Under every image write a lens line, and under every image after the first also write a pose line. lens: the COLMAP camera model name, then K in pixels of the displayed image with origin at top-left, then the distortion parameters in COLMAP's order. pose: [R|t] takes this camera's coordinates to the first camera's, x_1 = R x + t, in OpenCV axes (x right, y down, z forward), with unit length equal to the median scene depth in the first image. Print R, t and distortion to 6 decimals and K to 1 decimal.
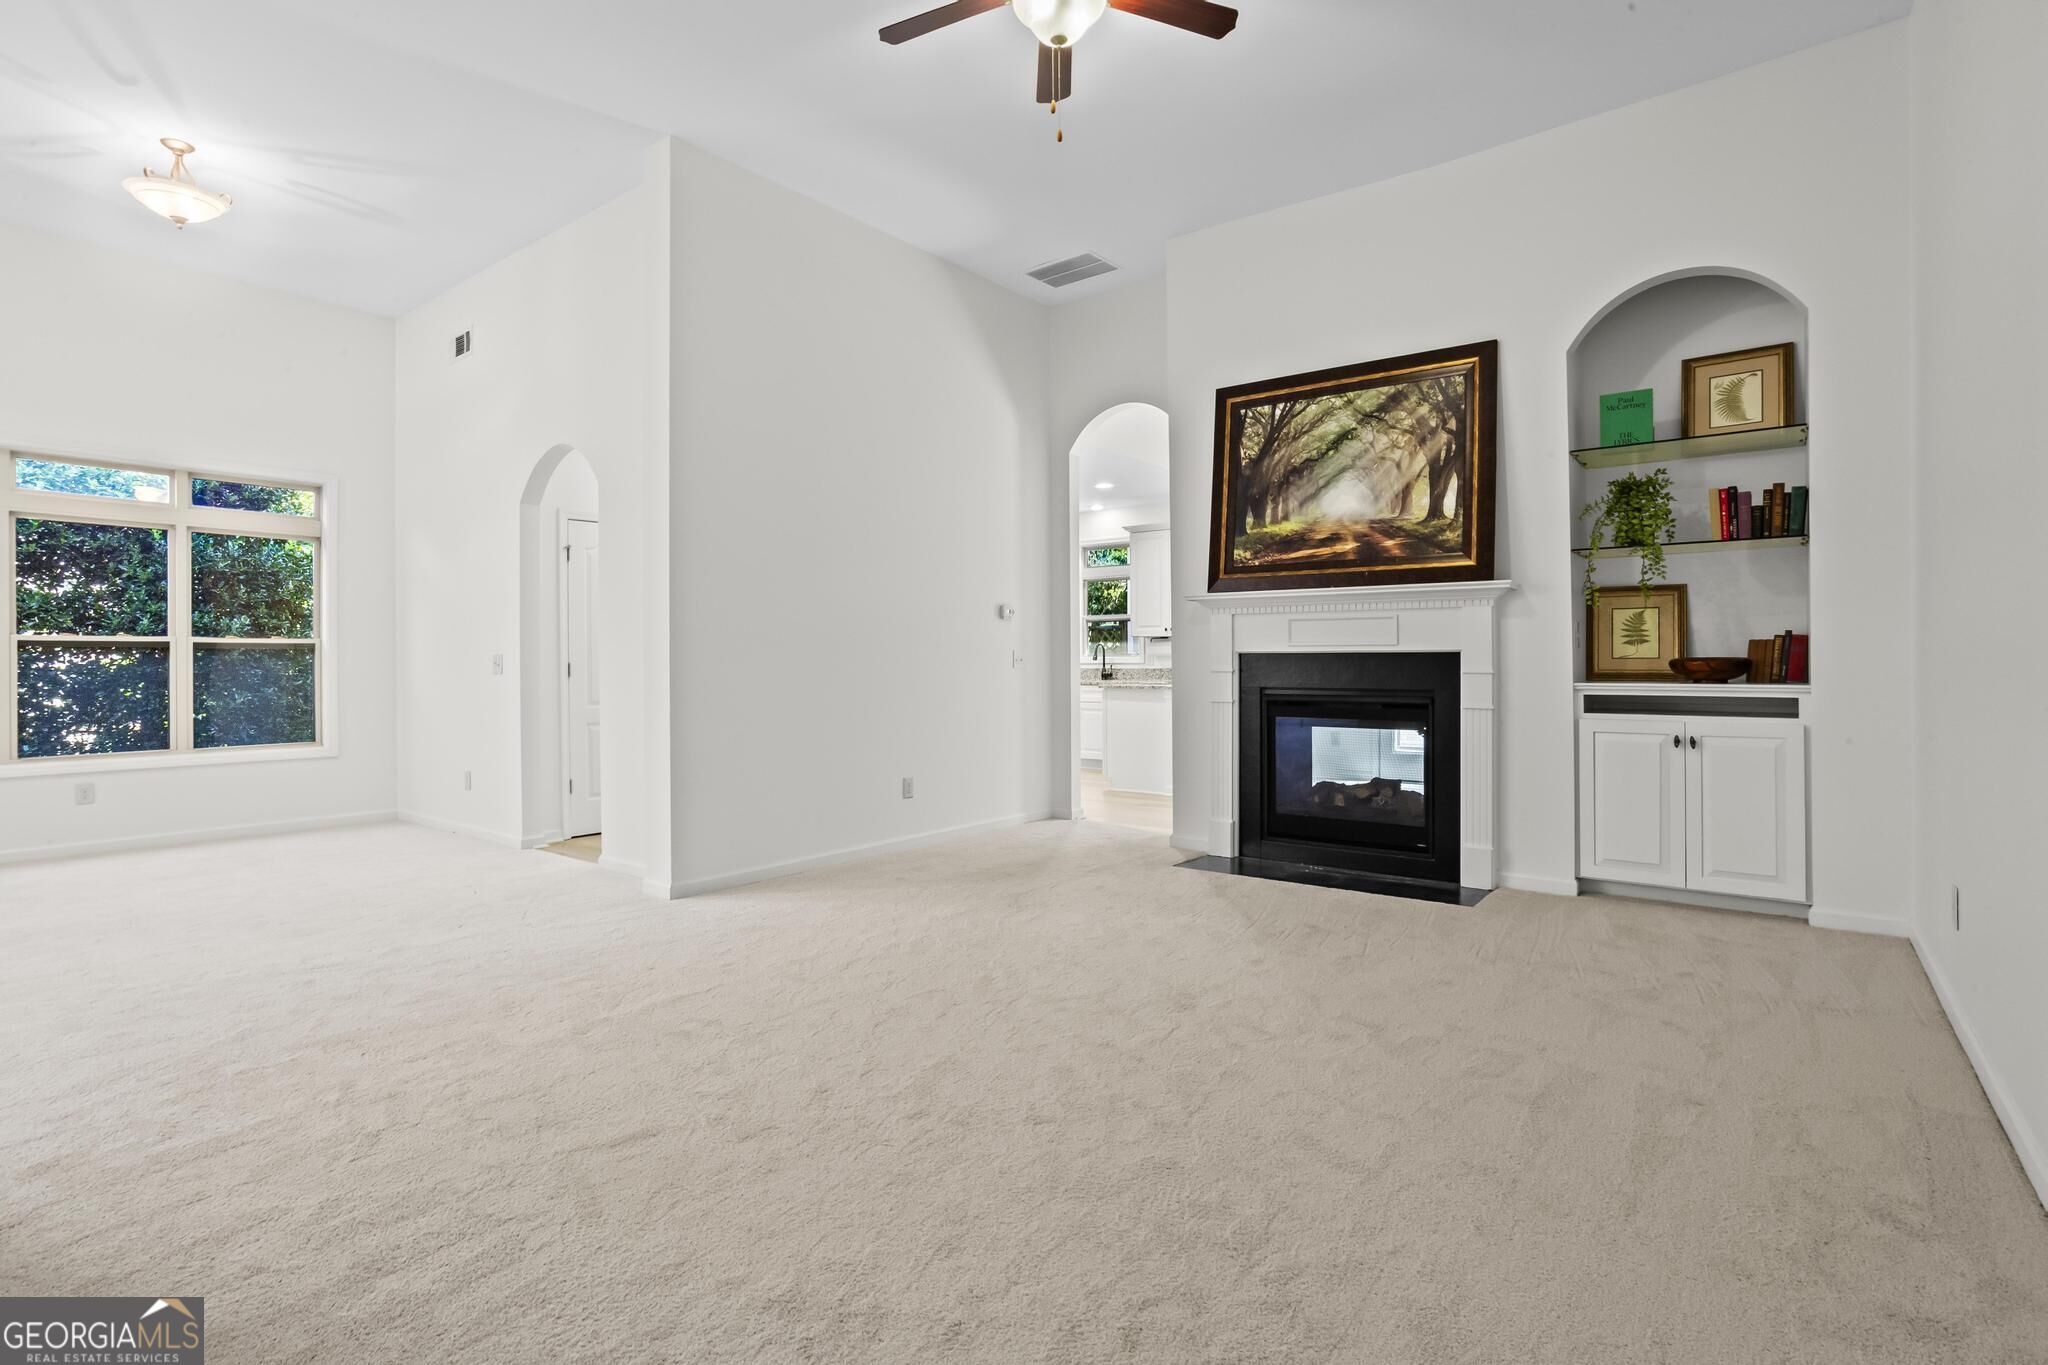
lens RADIAL K [[1011.2, 0, 981.9], [0, 1011.2, 640.7], [0, 0, 1]] dist [-0.030110, 0.012157]
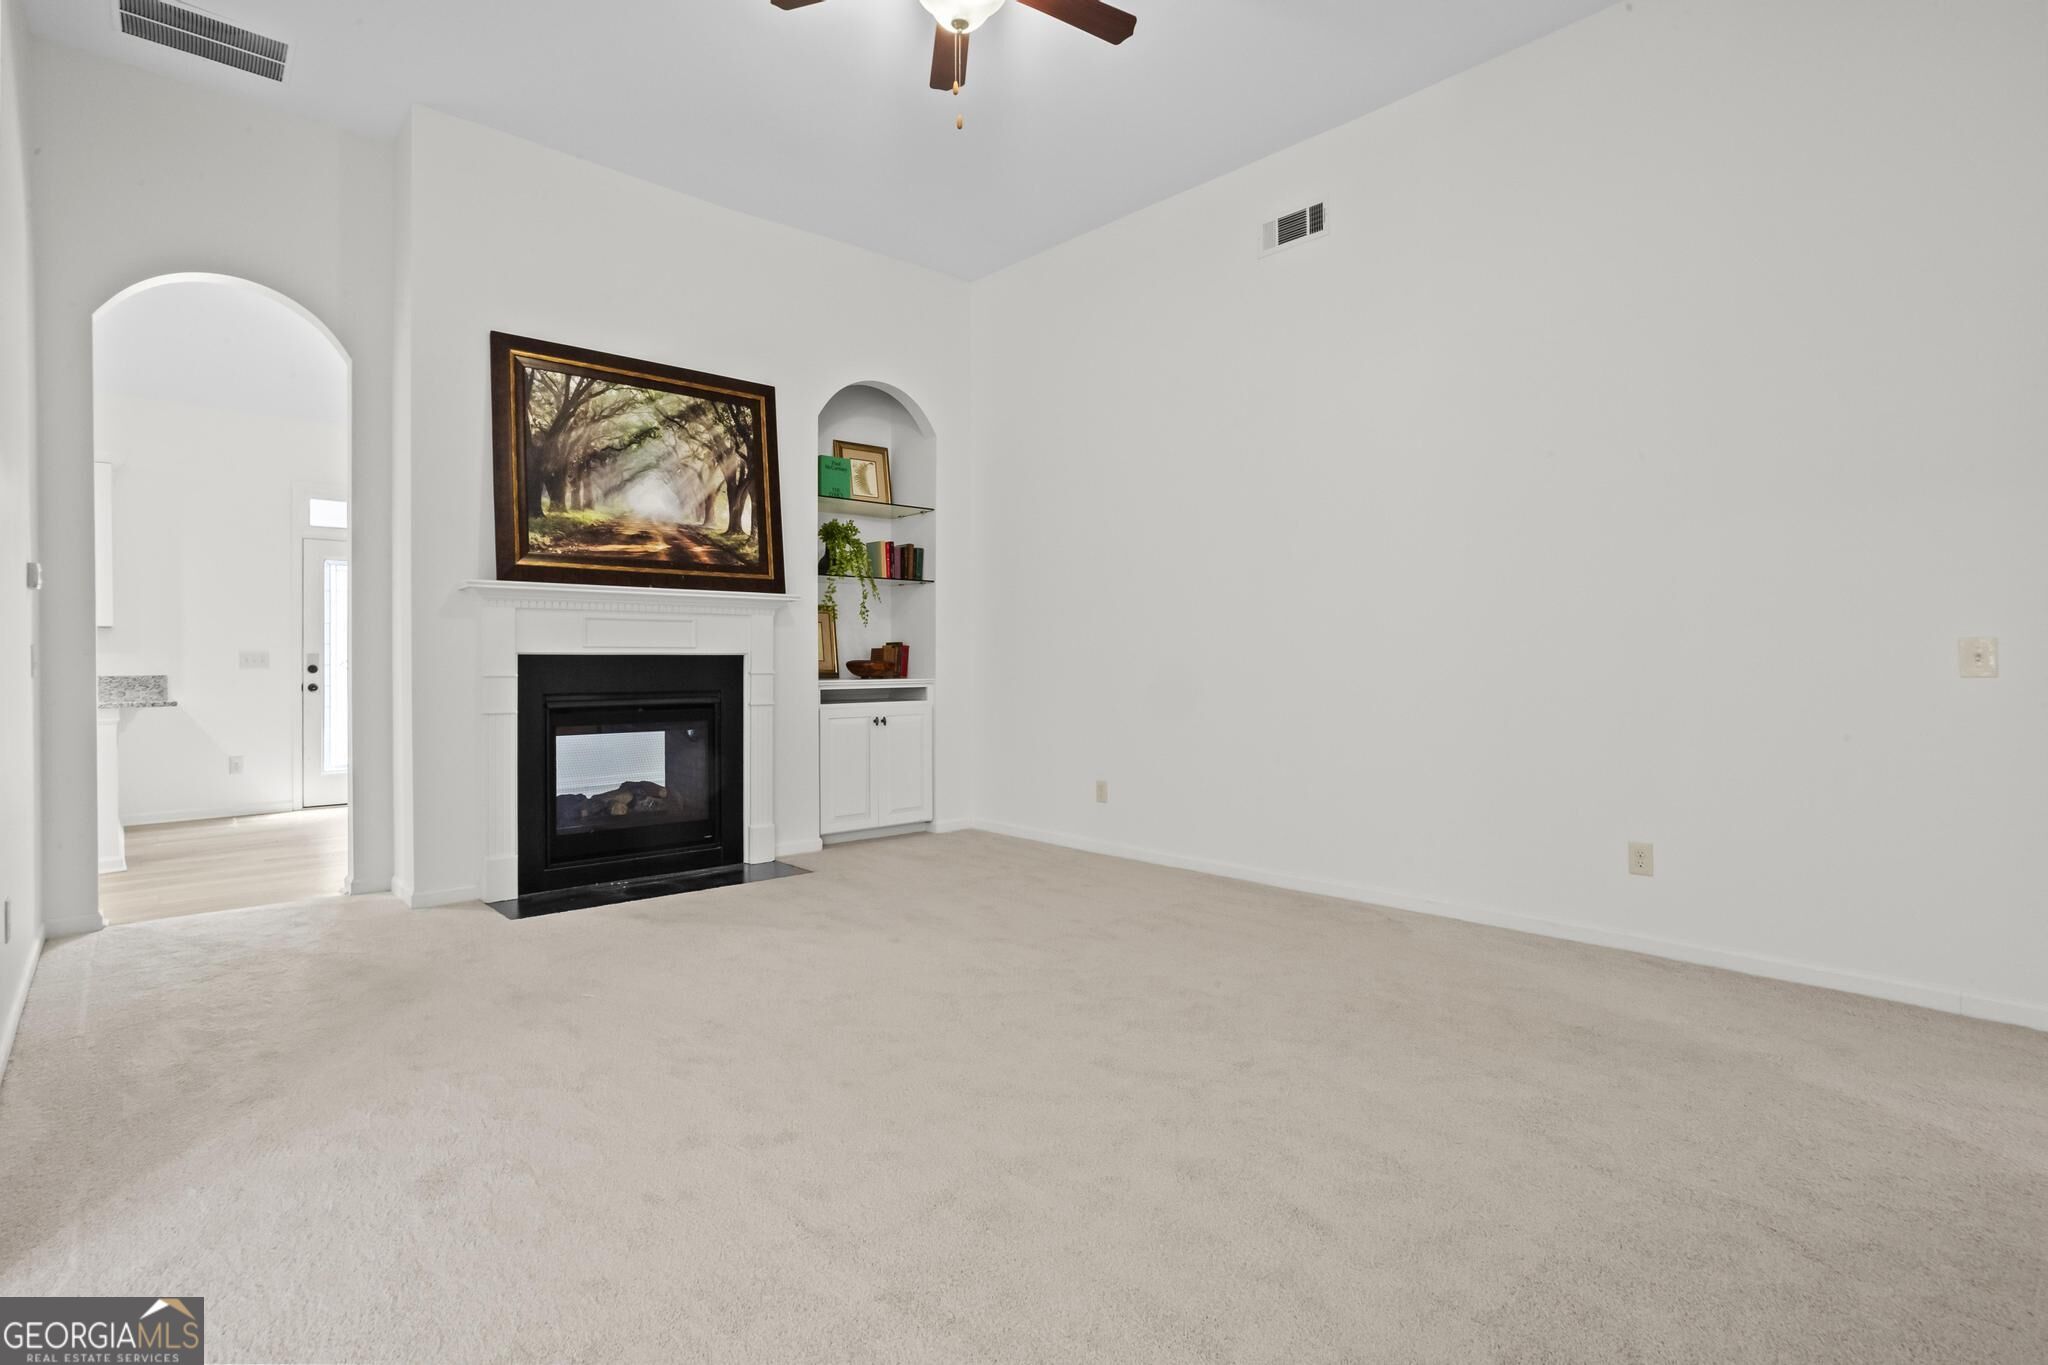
lens RADIAL K [[1011.2, 0, 1006.1], [0, 1011.2, 646.5], [0, 0, 1]] dist [-0.030110, 0.012157]
pose [[0.163221, 0.017337, 0.986437, -0.566329], [-0.014047, 0.999785, -0.015248, 0.014390], [-0.986490, -0.011368, 0.163429, 0.517105]]
